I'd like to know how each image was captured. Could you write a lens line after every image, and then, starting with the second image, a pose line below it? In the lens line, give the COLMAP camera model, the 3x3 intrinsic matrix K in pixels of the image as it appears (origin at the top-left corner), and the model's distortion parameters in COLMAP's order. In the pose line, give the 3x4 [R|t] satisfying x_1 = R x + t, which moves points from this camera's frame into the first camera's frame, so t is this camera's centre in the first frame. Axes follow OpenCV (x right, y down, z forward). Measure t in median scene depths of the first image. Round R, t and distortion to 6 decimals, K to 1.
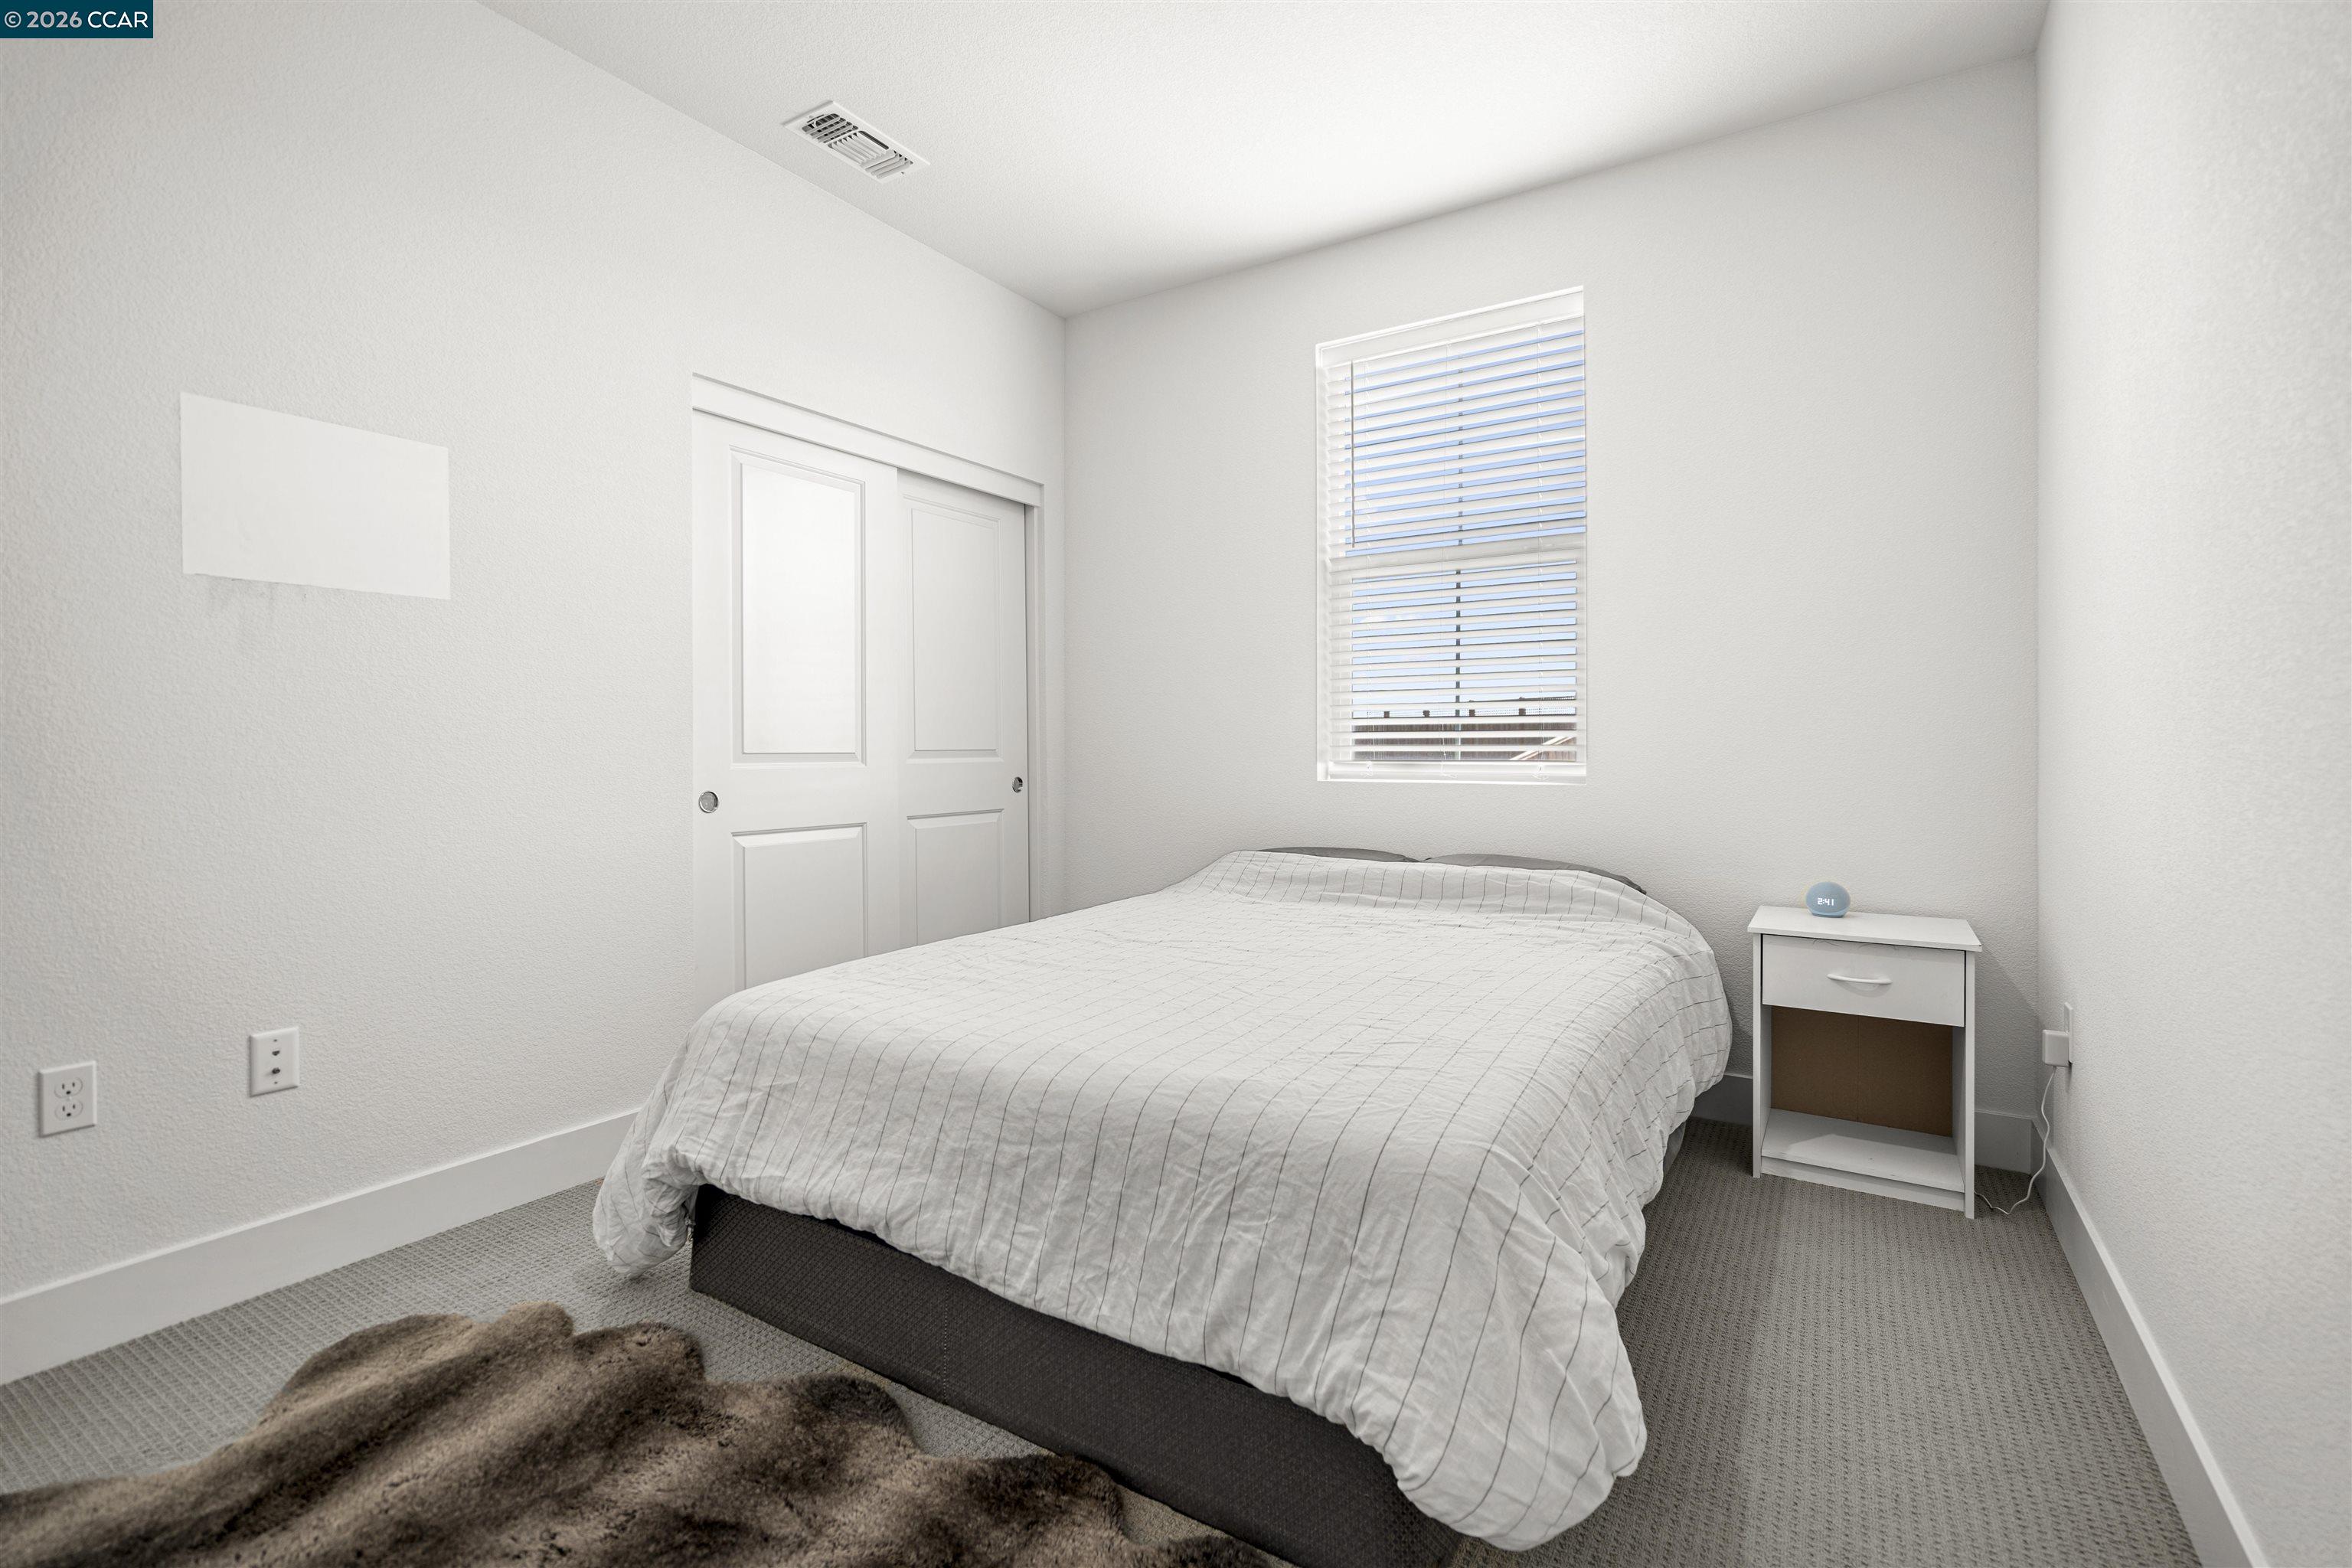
lens RADIAL K [[1057.5, 0, 1176.0], [0, 1057.5, 784.0], [0, 0, 1]] dist [0.183378, -0.000012]
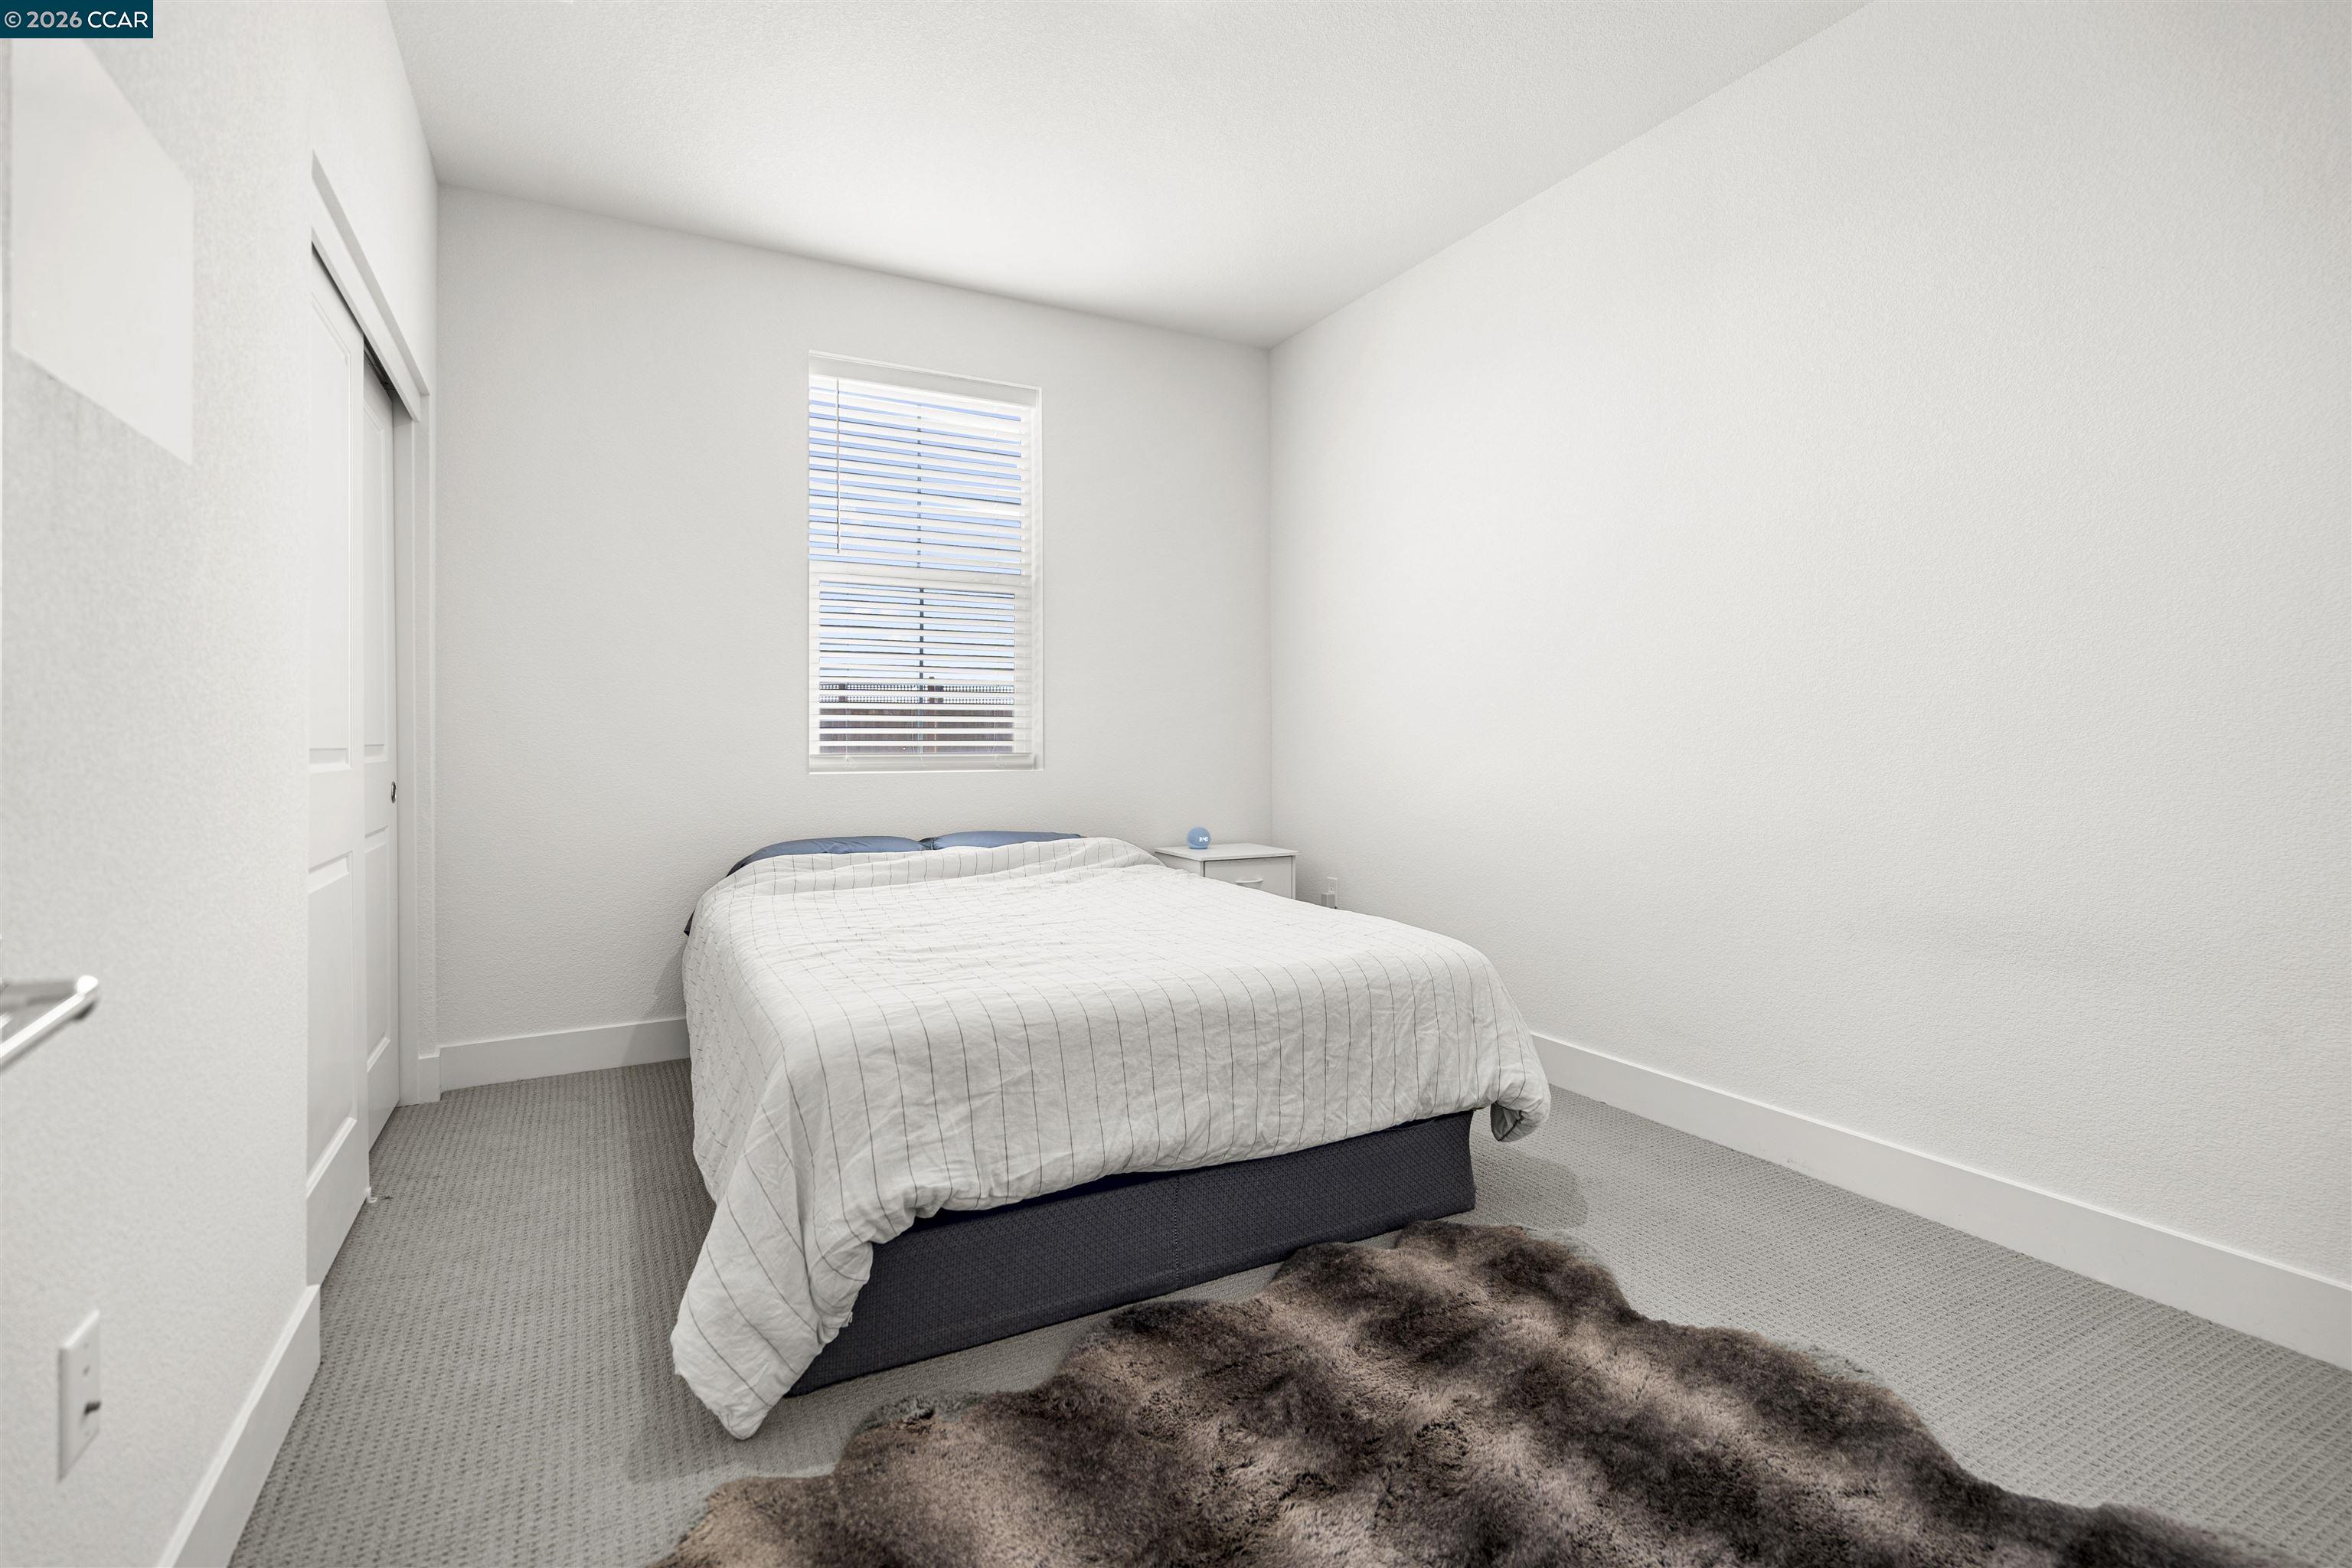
lens RADIAL K [[1051.3, 0, 1176.6], [0, 1051.3, 739.3], [0, 0, 1]] dist [-0.000013, 0.000006]
pose [[0.476371, -0.004001, 0.879235, -1.183001], [0.027081, 0.999582, -0.010124, -0.011170], [-0.878827, 0.028633, 0.476281, 0.459722]]
